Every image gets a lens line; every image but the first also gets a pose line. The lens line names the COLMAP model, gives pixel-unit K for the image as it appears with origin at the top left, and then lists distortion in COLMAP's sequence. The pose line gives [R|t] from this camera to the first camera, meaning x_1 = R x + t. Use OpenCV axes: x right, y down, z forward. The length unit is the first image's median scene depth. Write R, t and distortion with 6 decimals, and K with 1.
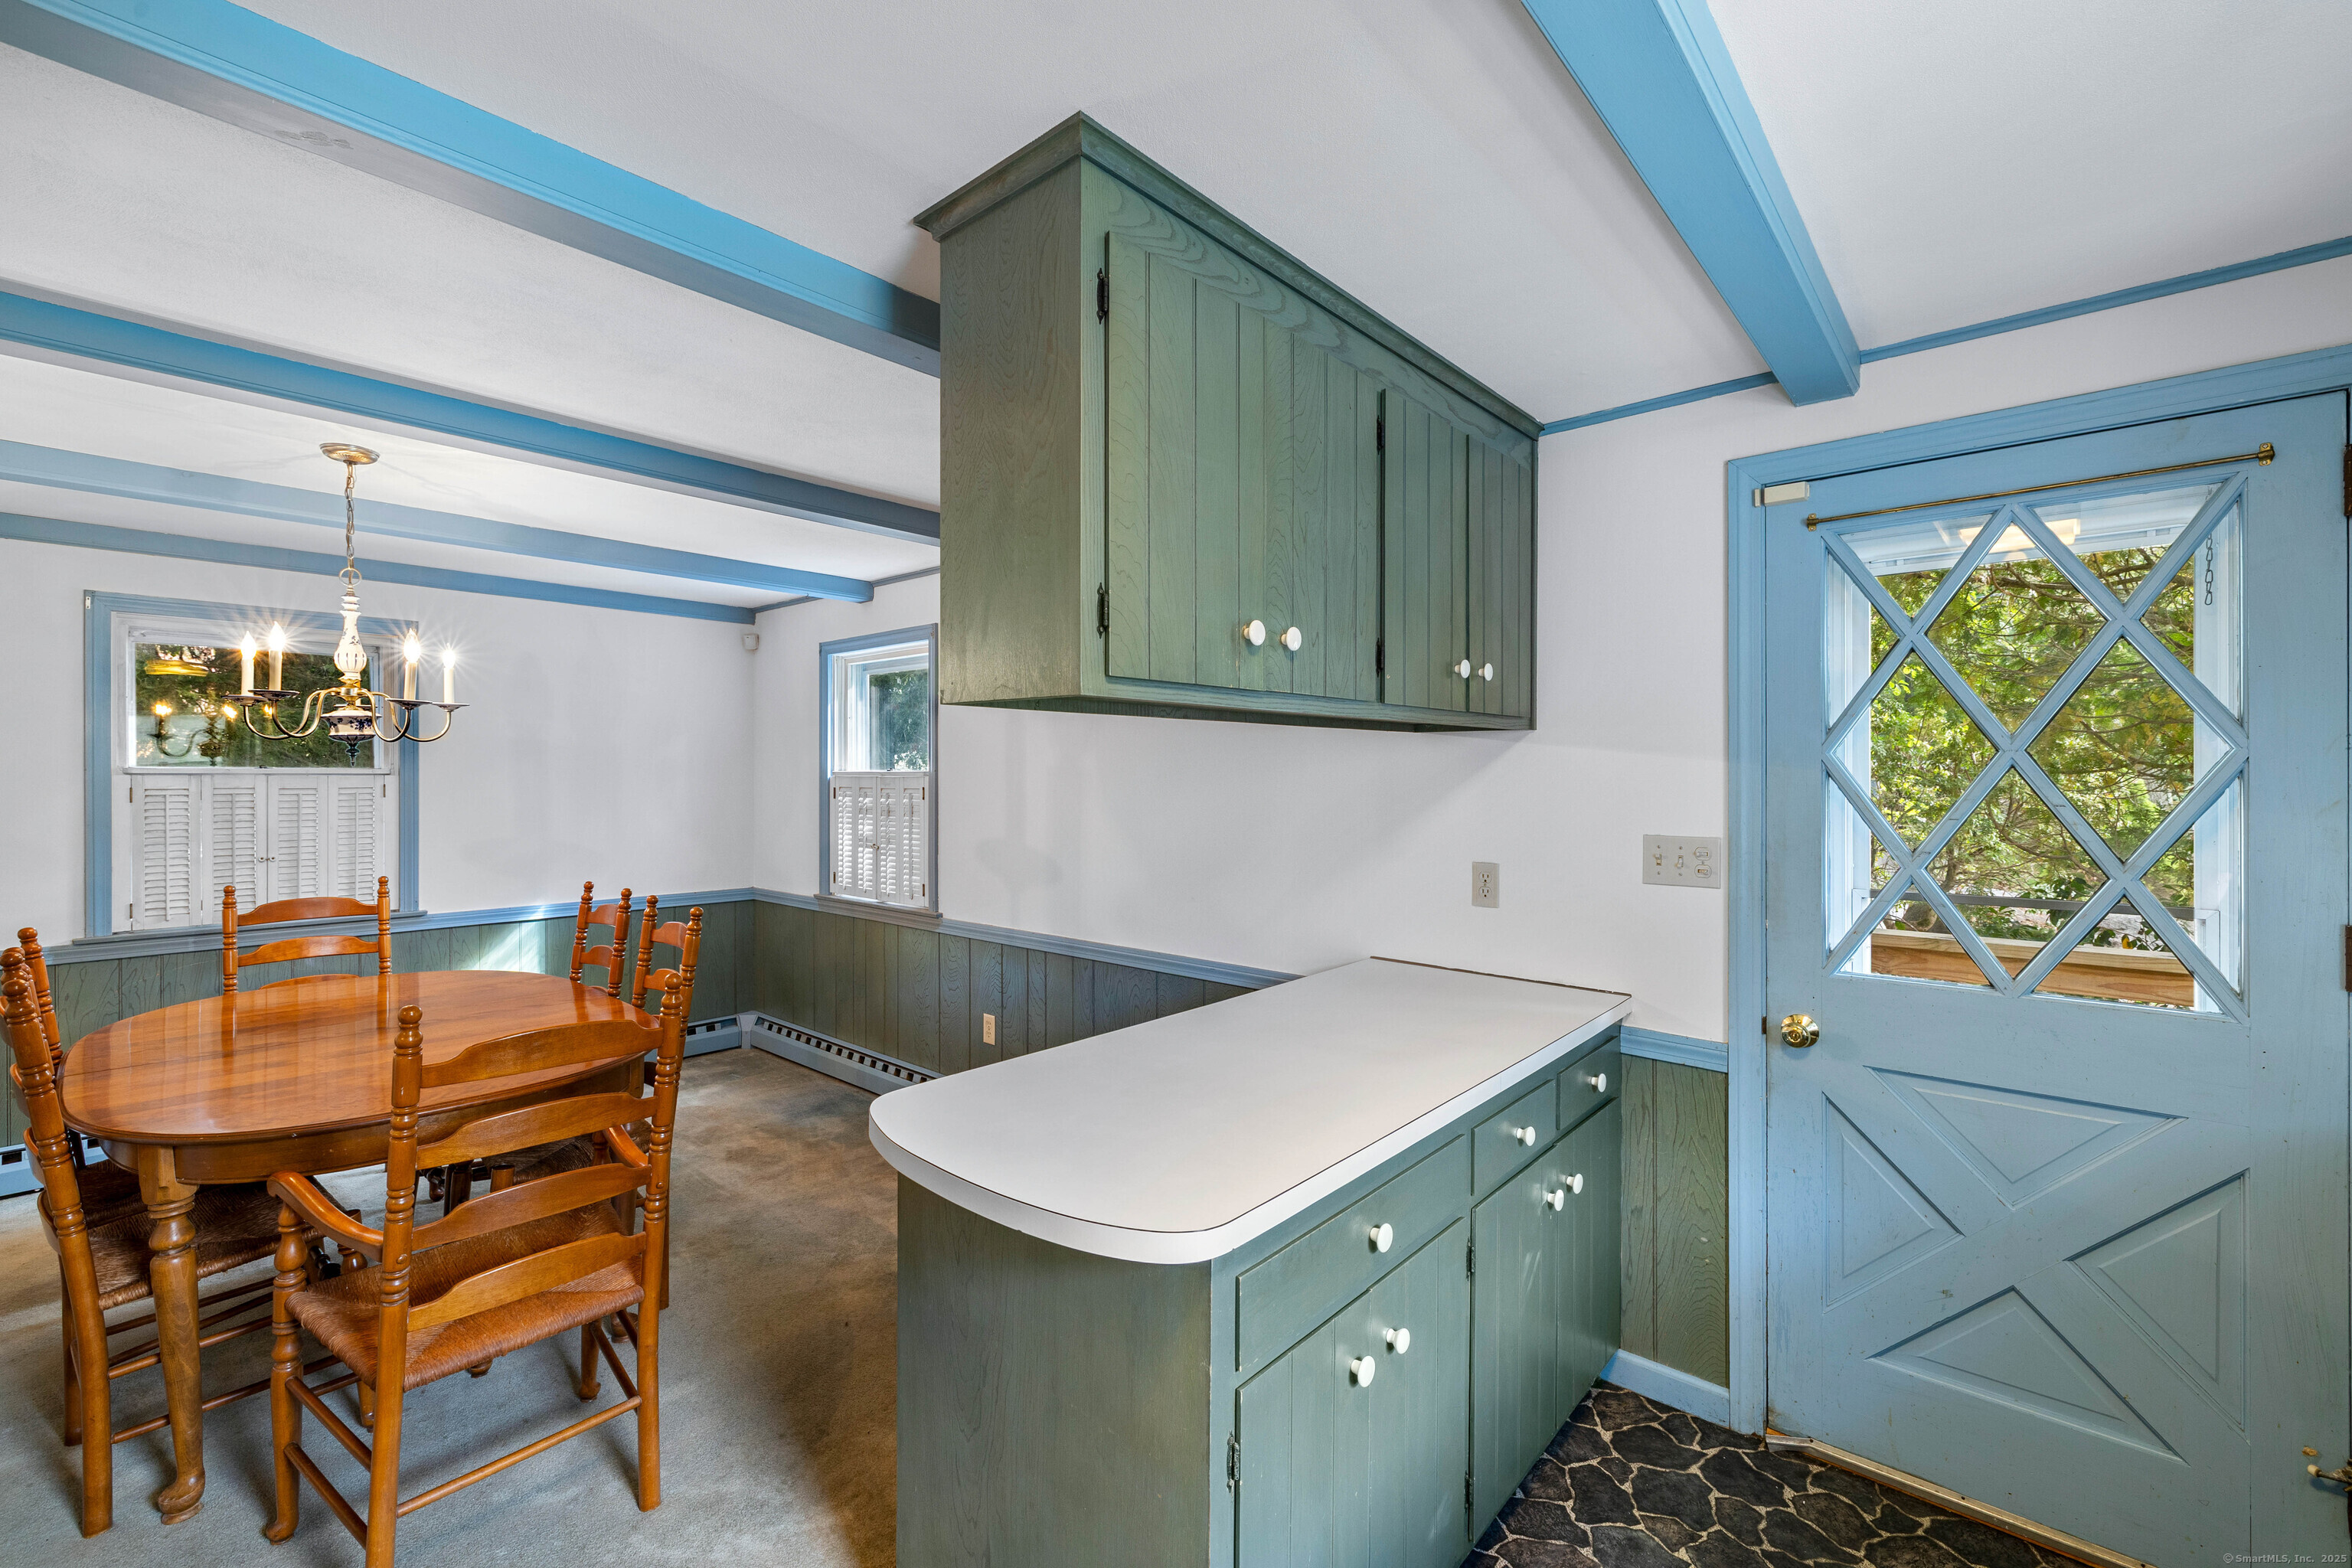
lens RADIAL K [[987.9, 0, 1170.7], [0, 987.9, 774.4], [0, 0, 1]] dist [0.002495, 0.000574]
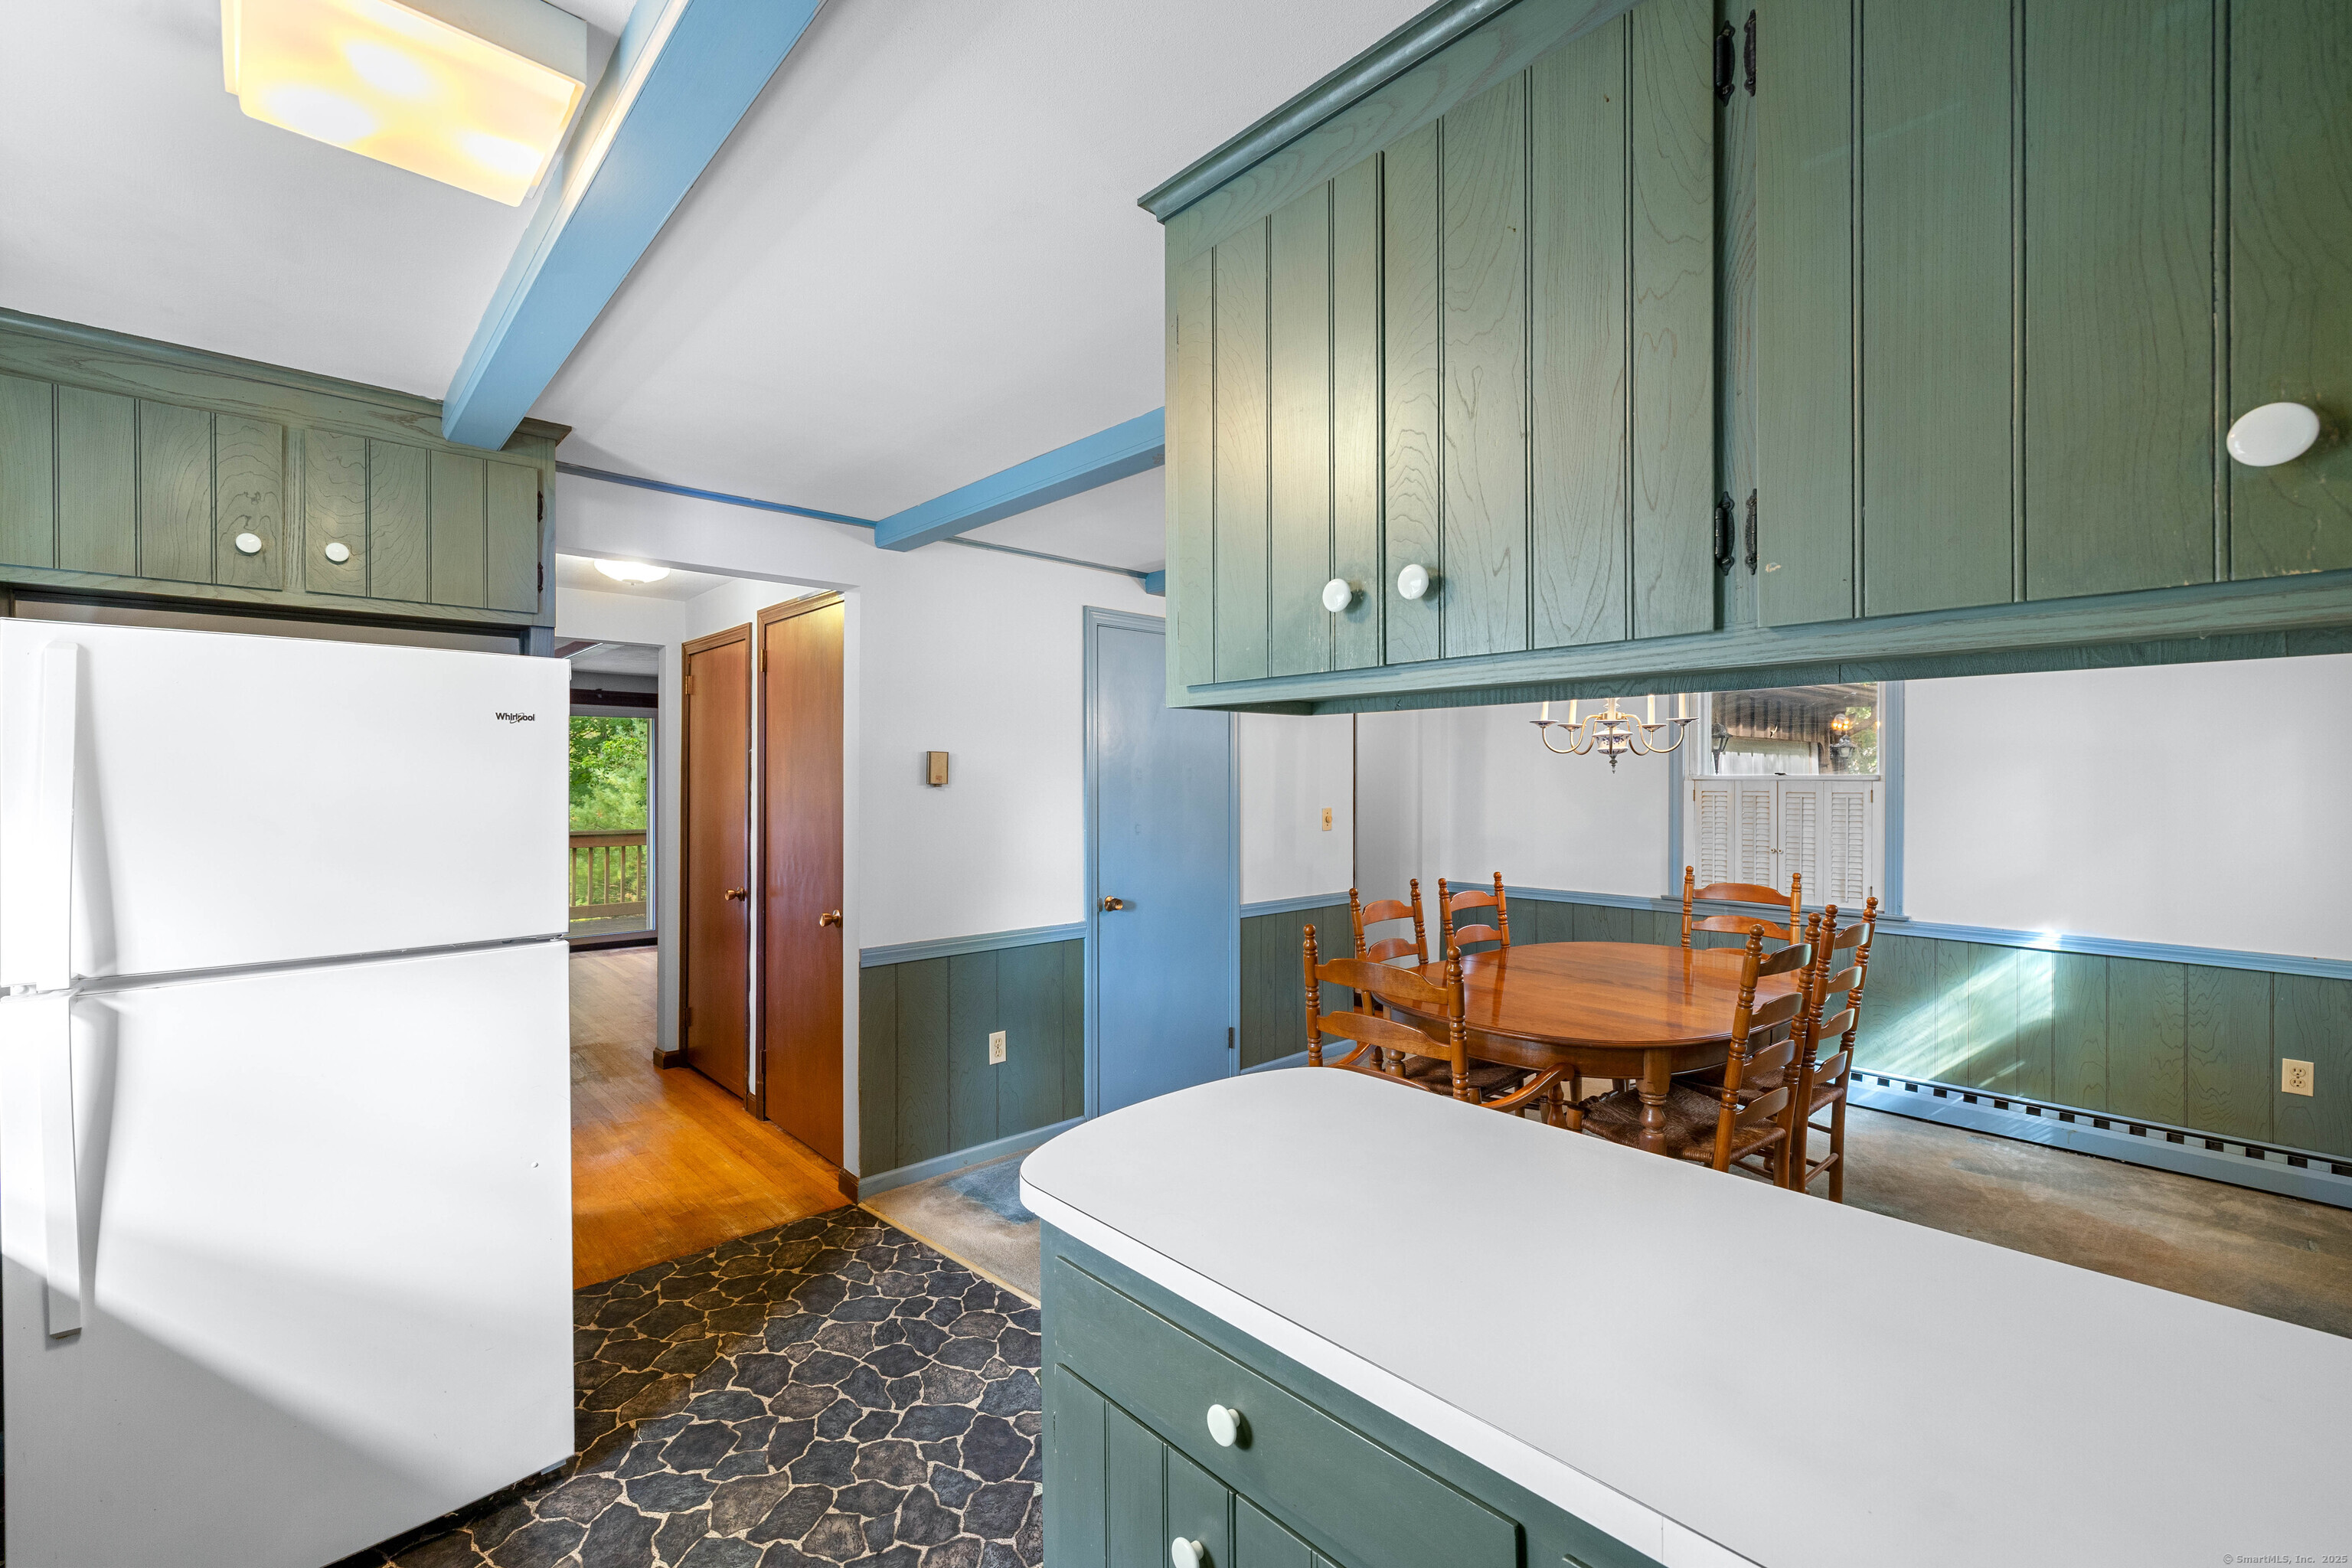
lens RADIAL K [[997.1, 0, 1170.5], [0, 997.1, 779.3], [0, 0, 1]] dist [0.002014, 0.000316]
pose [[-0.104227, 0.000129, -0.994554, 0.615881], [-0.001503, 0.999999, 0.000287, -0.000915], [0.994552, 0.001525, -0.104226, 0.678057]]
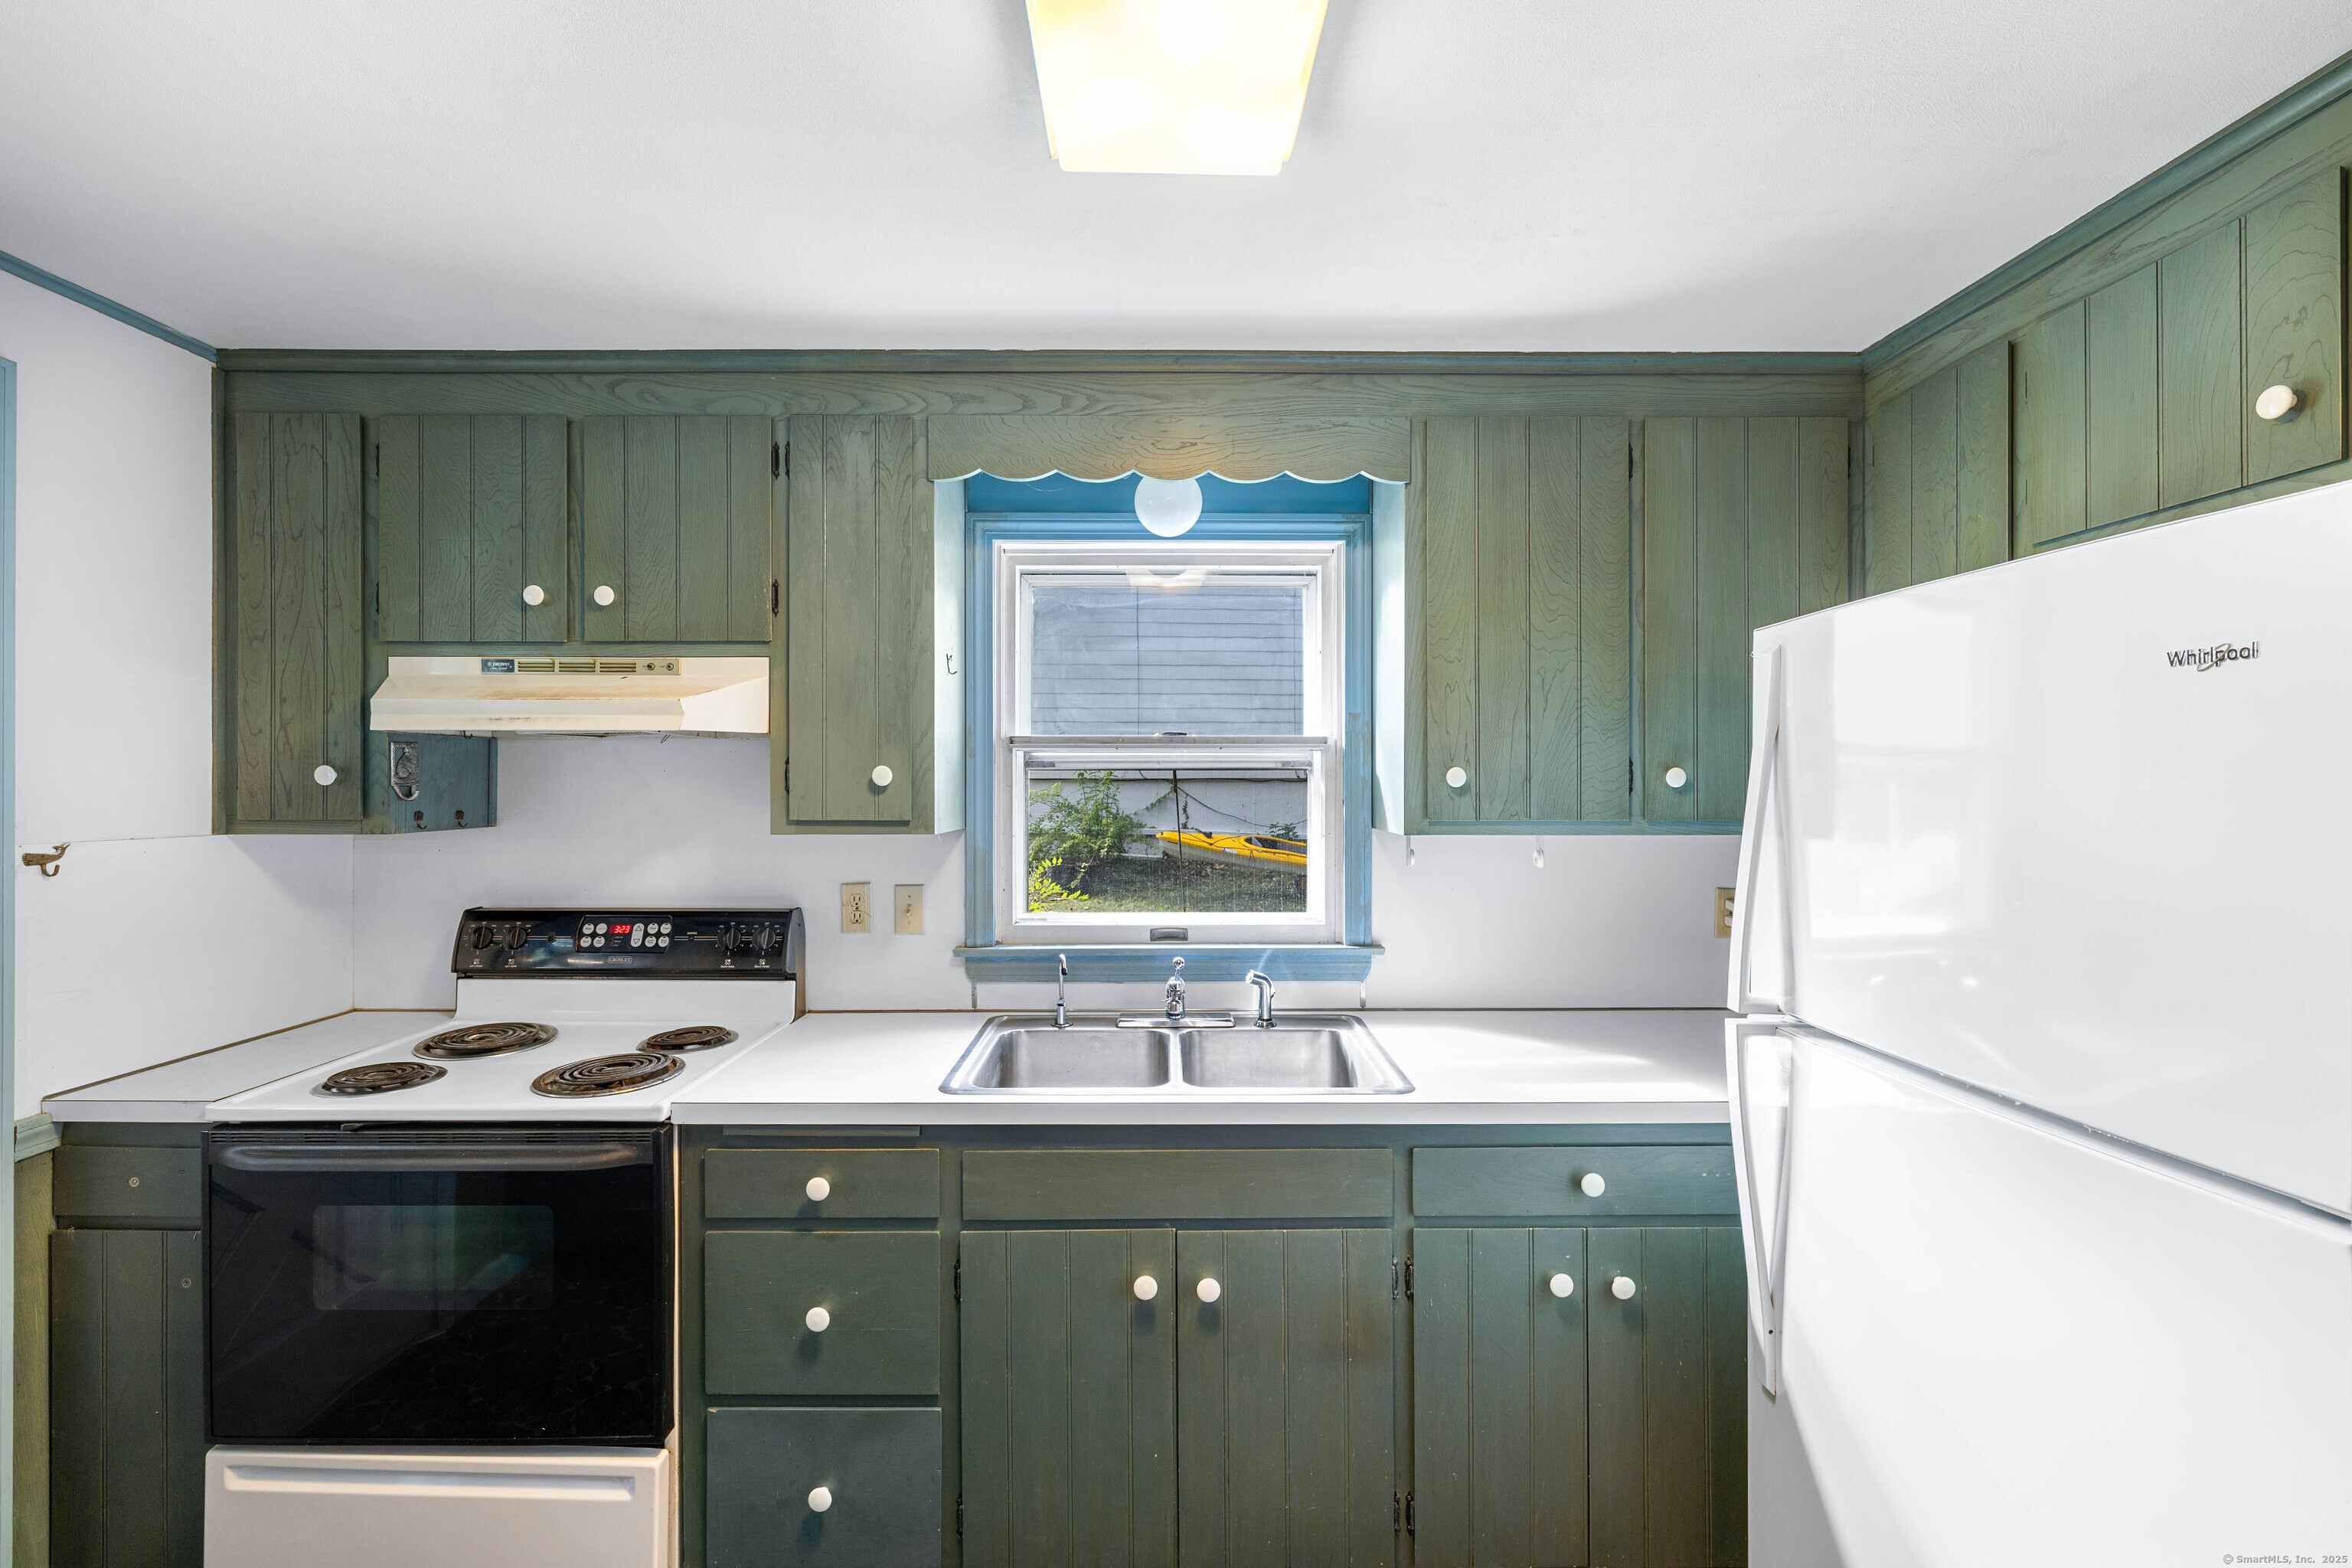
lens RADIAL K [[986.5, 0, 1171.3], [0, 986.5, 781.9], [0, 0, 1]] dist [0.001433, 0.000052]
pose [[-0.667078, -0.001166, 0.744987, -0.257282], [-0.001812, 0.999998, -0.000058, -0.005777], [-0.744986, -0.001389, -0.667079, 0.550626]]
